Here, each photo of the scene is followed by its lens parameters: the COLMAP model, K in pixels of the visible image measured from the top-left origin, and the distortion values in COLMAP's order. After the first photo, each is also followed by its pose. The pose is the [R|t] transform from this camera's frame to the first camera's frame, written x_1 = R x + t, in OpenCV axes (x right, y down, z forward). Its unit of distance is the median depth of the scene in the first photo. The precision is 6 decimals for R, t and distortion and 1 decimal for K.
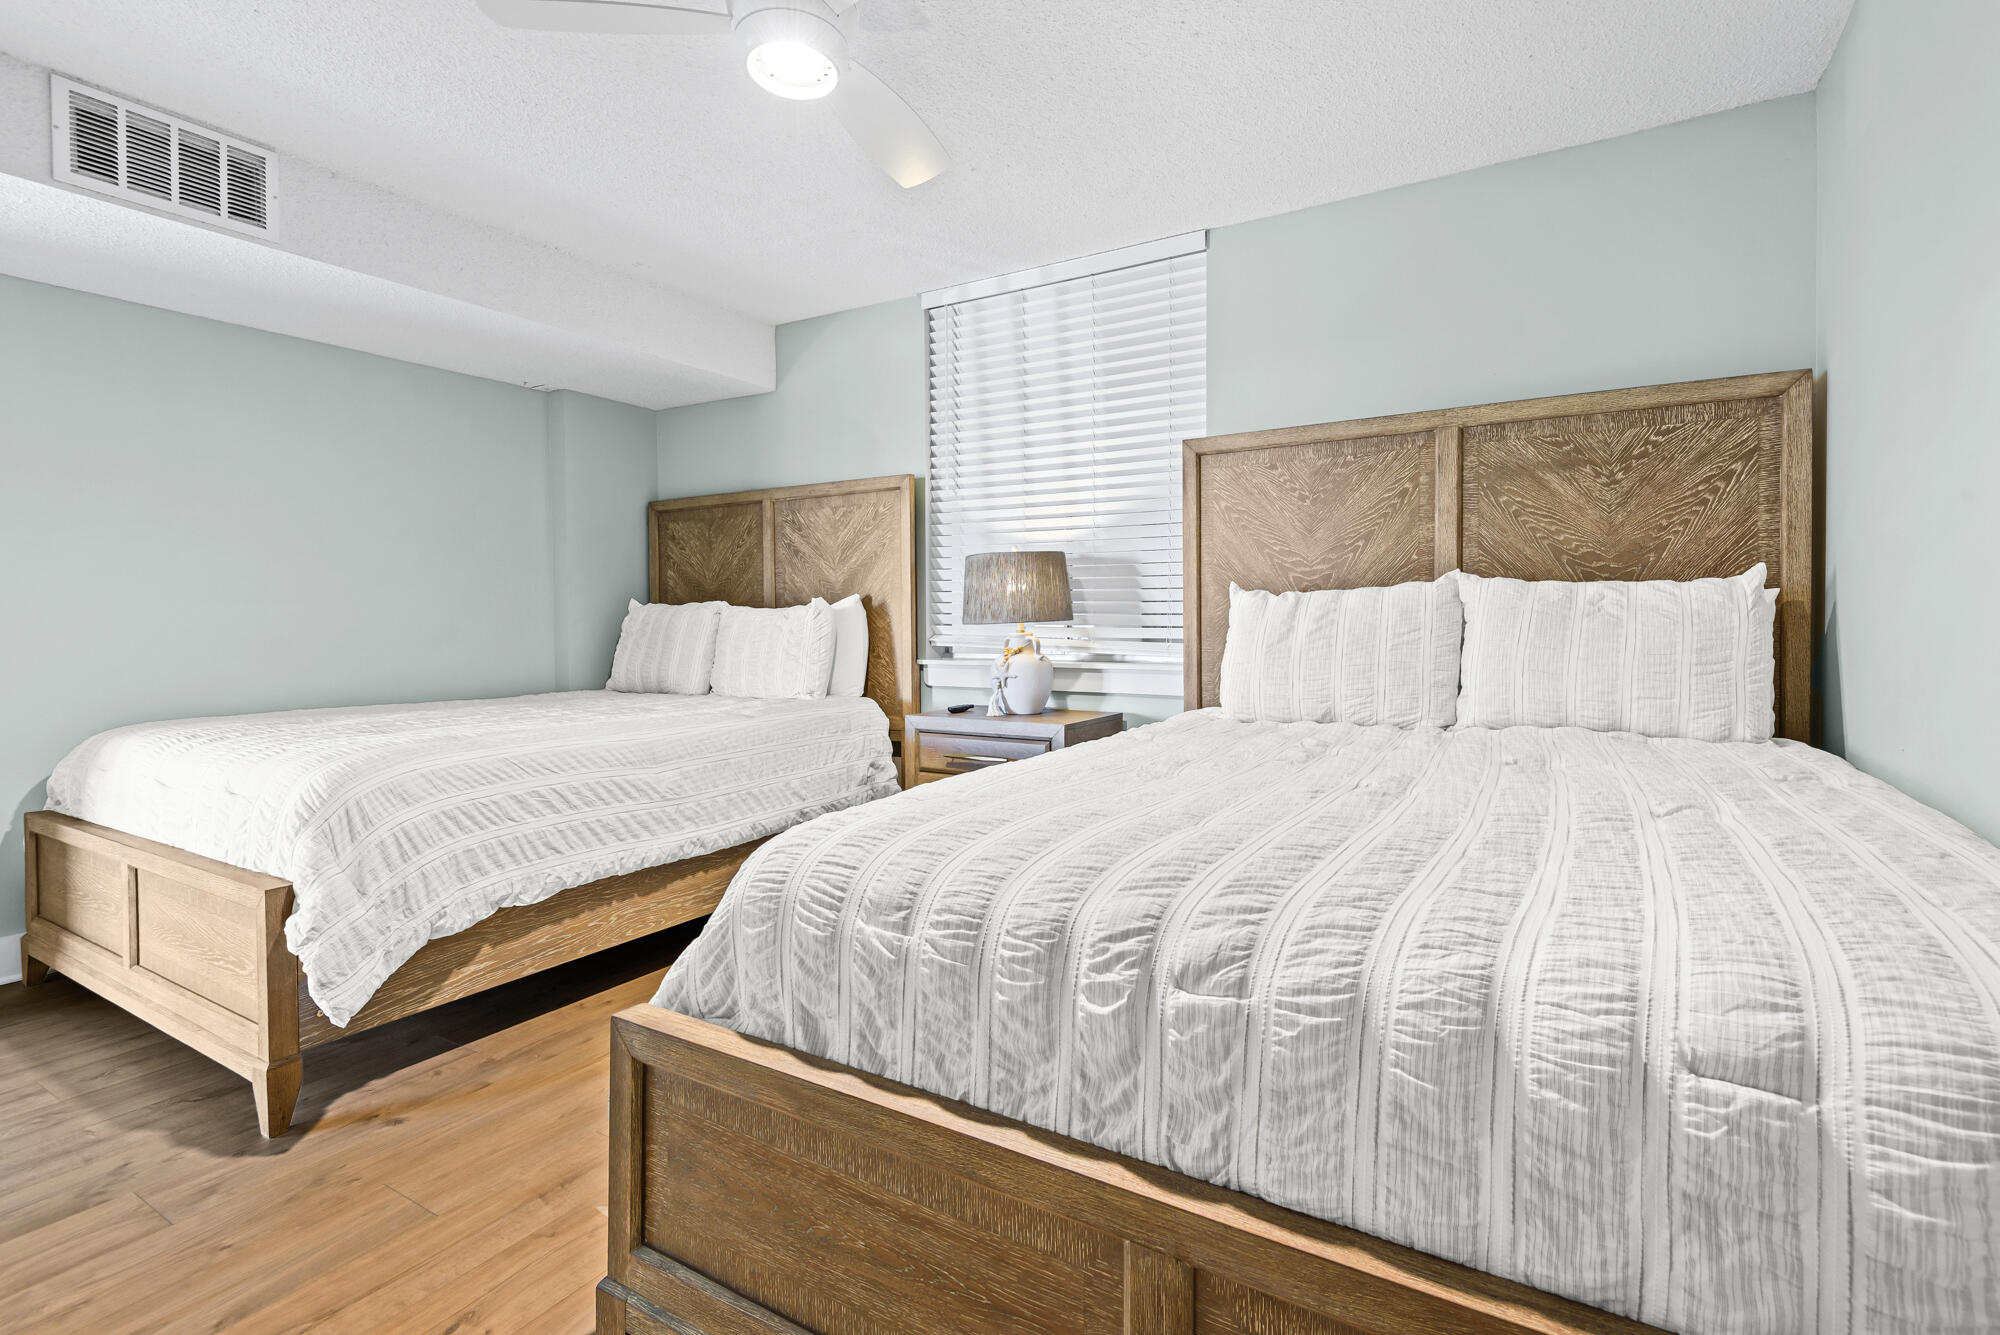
lens RADIAL K [[925.8, 0, 1002.1], [0, 925.8, 642.6], [0, 0, 1]] dist [0.015650, -0.000415]
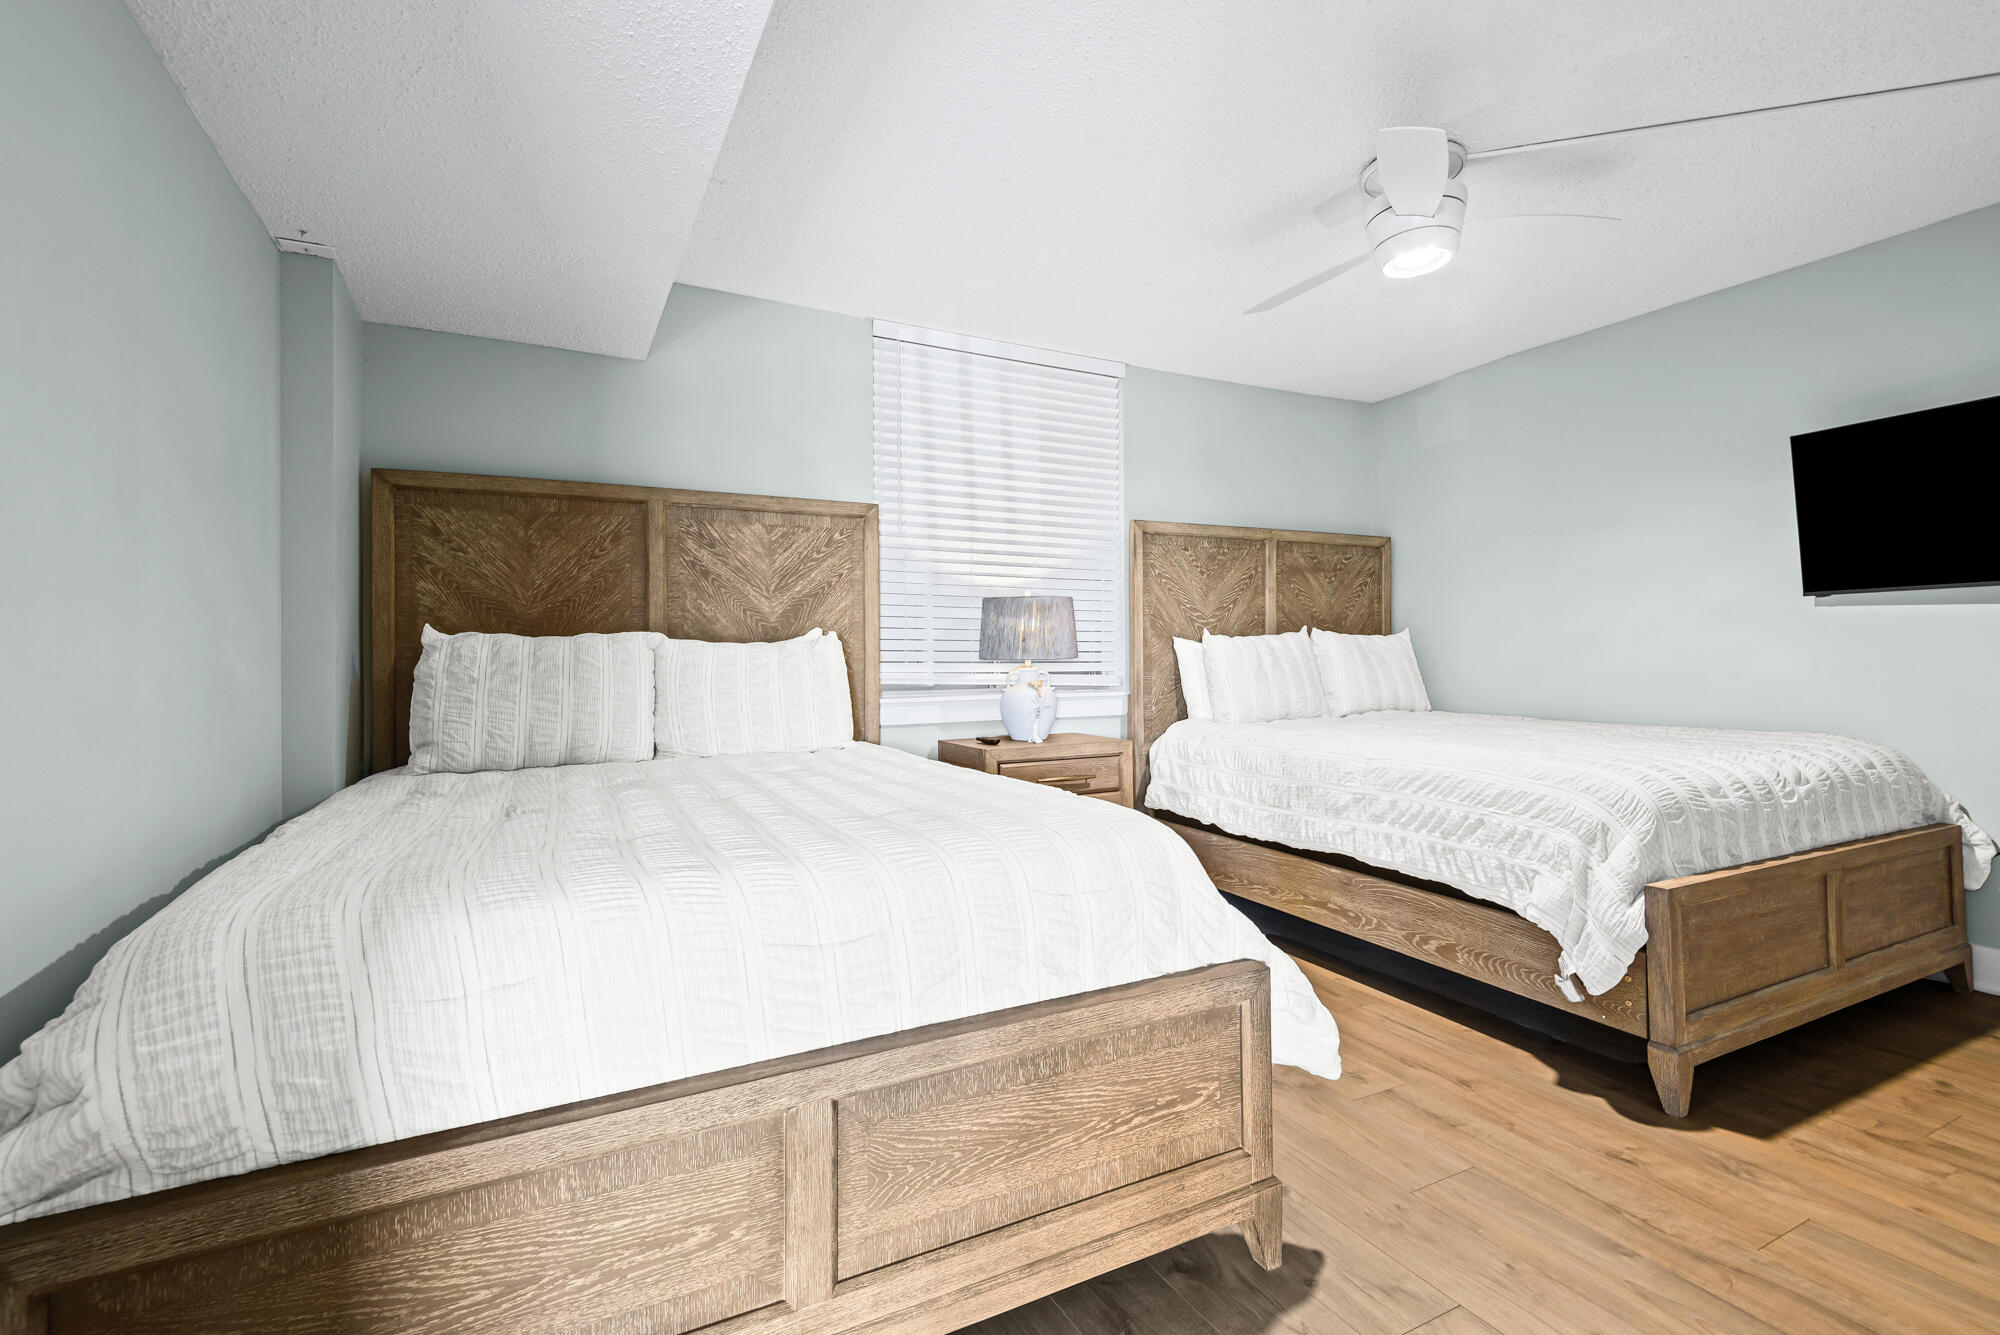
lens RADIAL K [[906.8, 0, 1013.0], [0, 906.8, 664.1], [0, 0, 1]] dist [0.022207, -0.015715]
pose [[0.518941, -0.005838, 0.854790, -0.842858], [0.028039, 0.999555, -0.010196, -0.003432], [-0.854350, 0.029258, 0.518874, 0.403327]]
